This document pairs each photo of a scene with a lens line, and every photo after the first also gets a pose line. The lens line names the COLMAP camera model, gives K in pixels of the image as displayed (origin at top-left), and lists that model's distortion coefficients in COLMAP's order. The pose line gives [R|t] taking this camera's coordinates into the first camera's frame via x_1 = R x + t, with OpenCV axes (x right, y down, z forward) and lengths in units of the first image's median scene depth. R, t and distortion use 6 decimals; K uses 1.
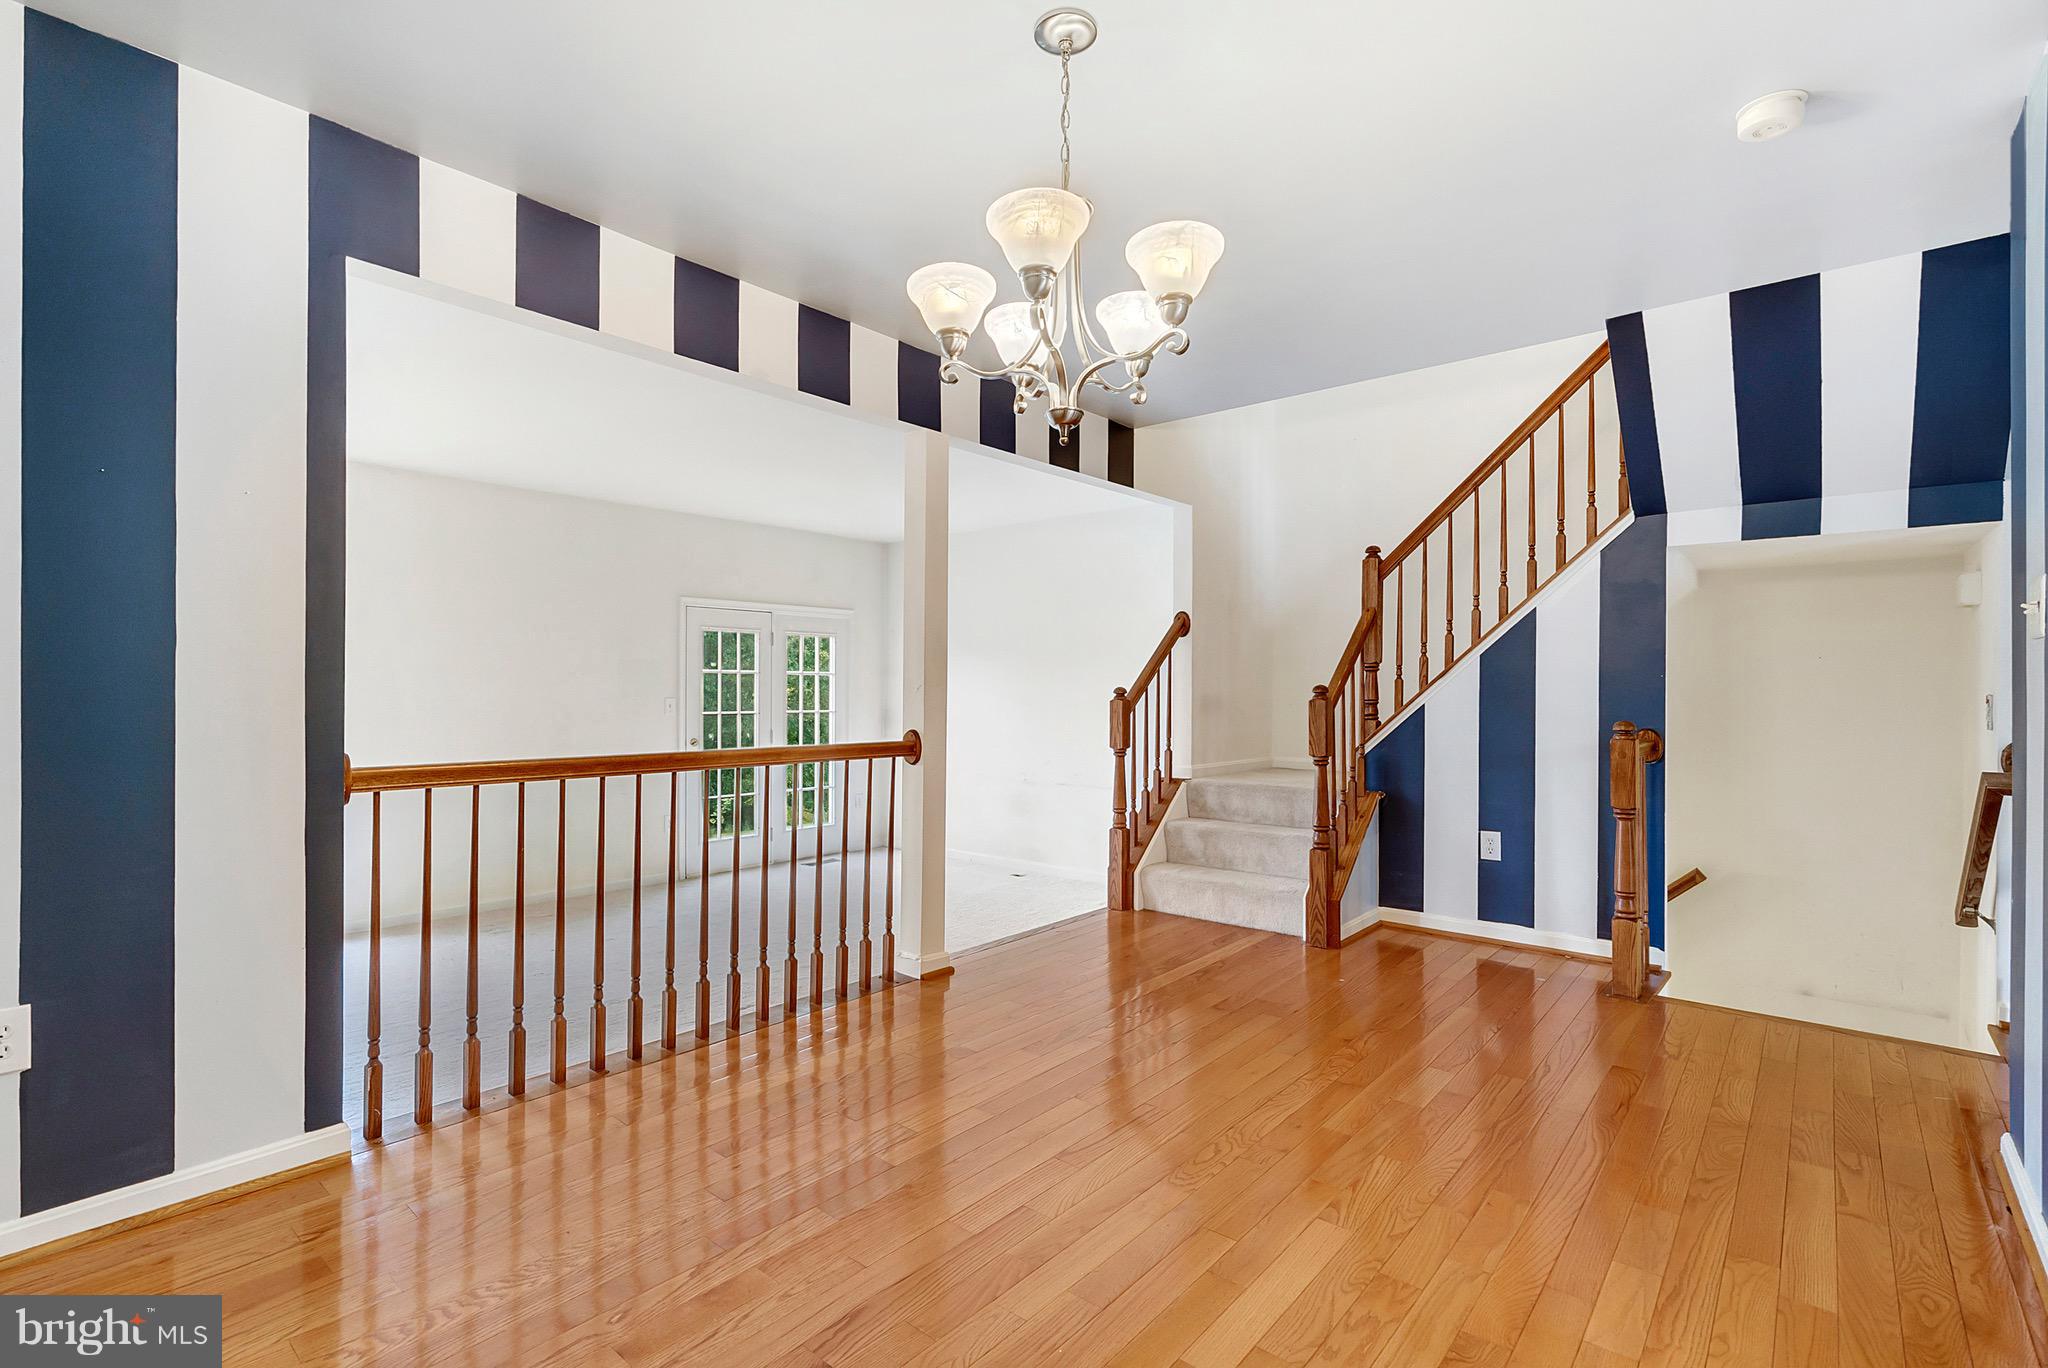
lens RADIAL K [[952.7, 0, 1016.2], [0, 952.7, 684.5], [0, 0, 1]] dist [-0.005120, -0.000815]
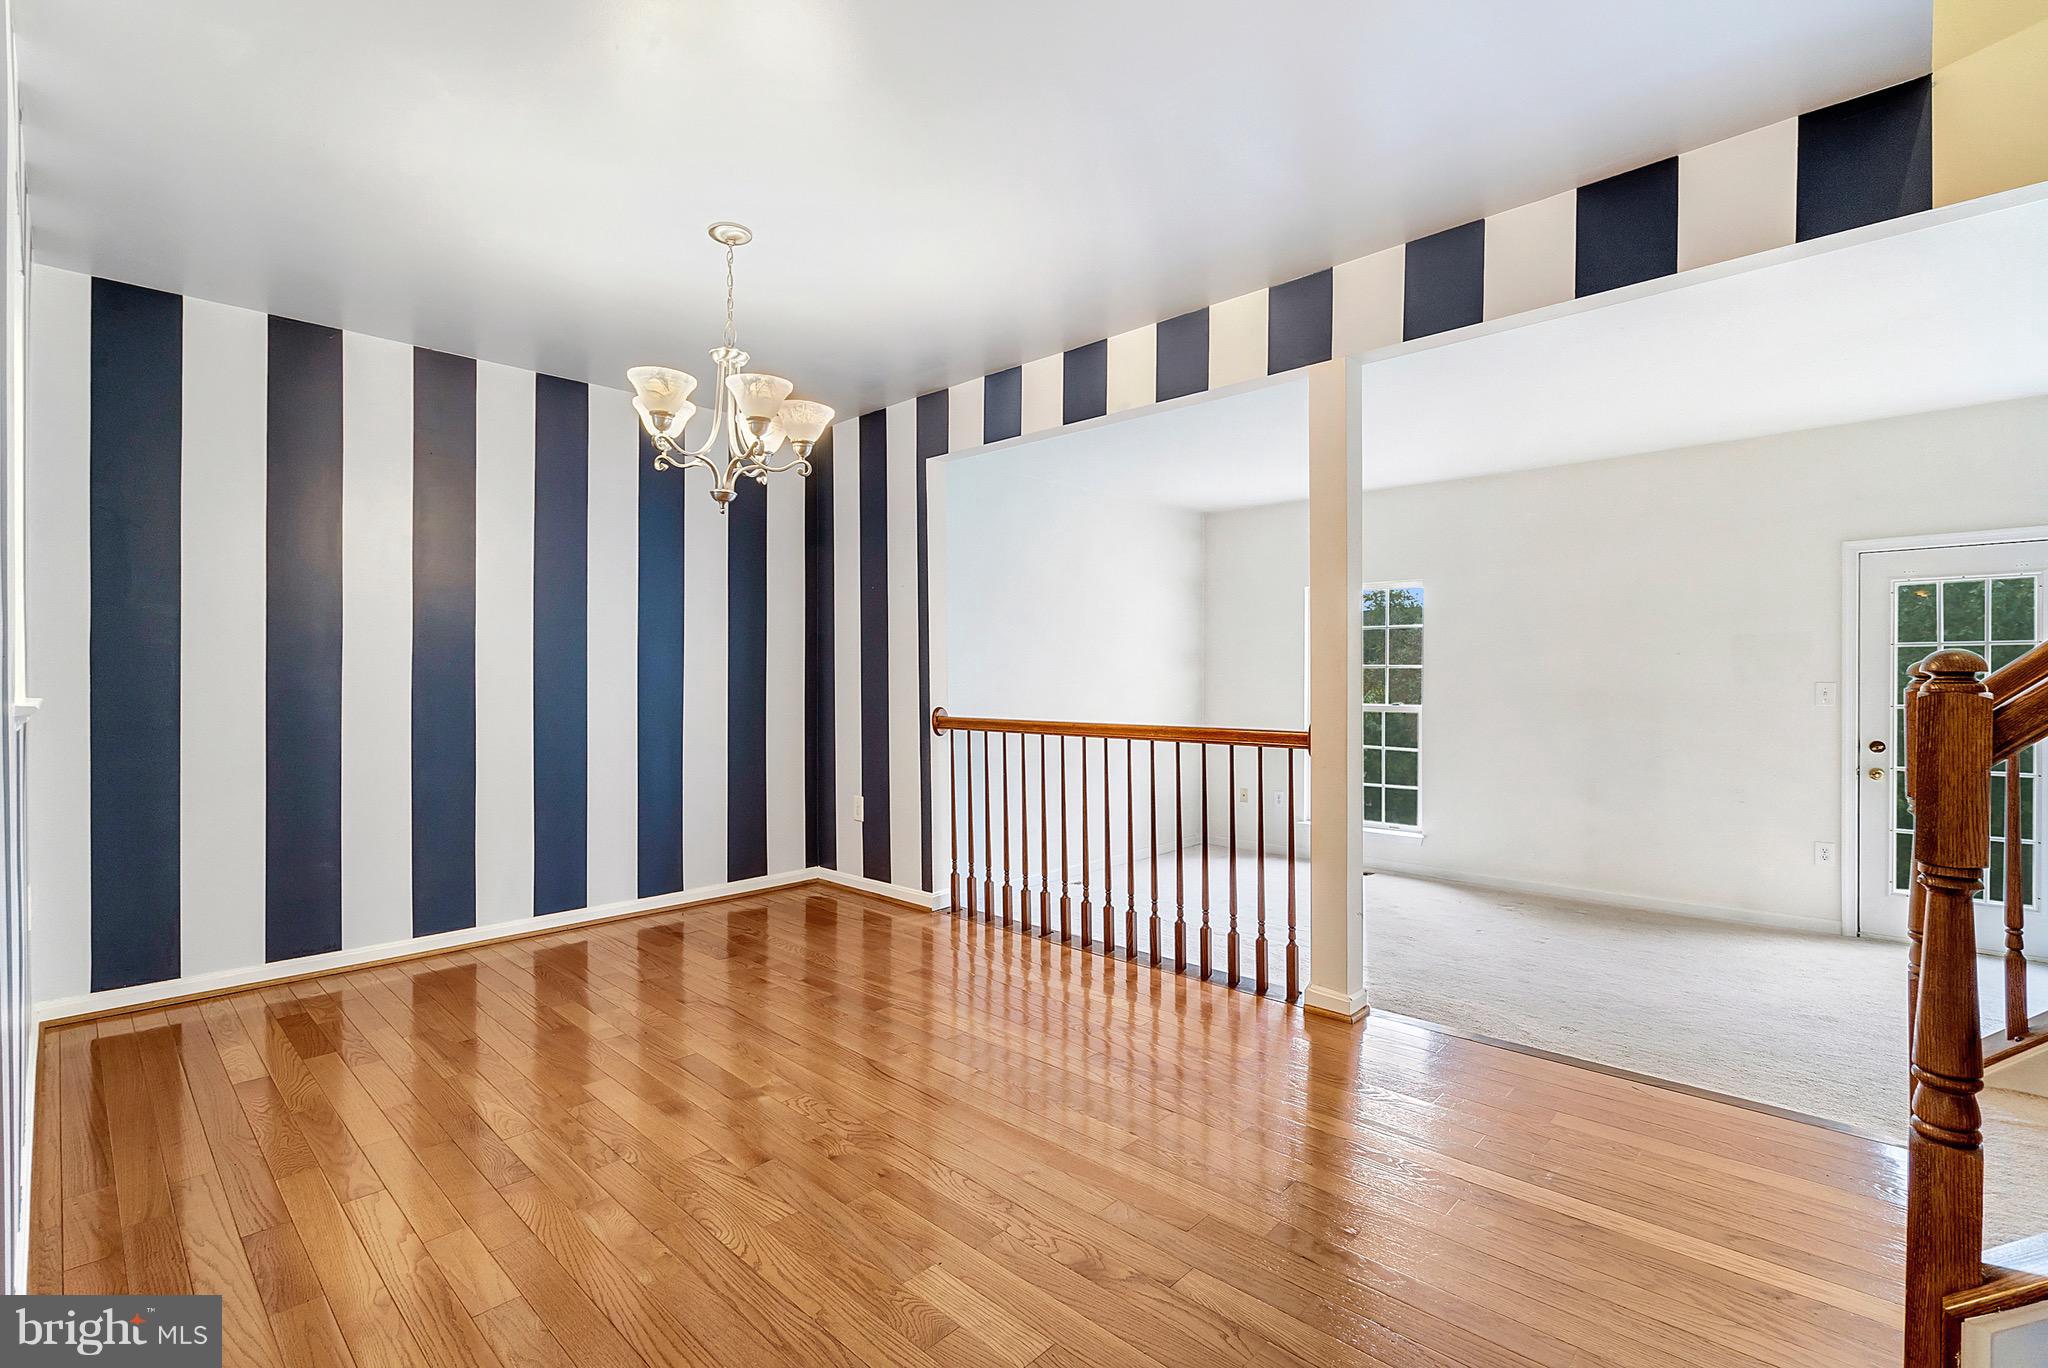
lens RADIAL K [[952.7, 0, 1015.4], [0, 952.7, 679.7], [0, 0, 1]] dist [-0.005120, -0.000815]
pose [[-0.064133, 0.006915, -0.997917, 0.841080], [0.010621, 0.999924, 0.006246, 0.002027], [0.997885, -0.010199, -0.064202, 0.855745]]
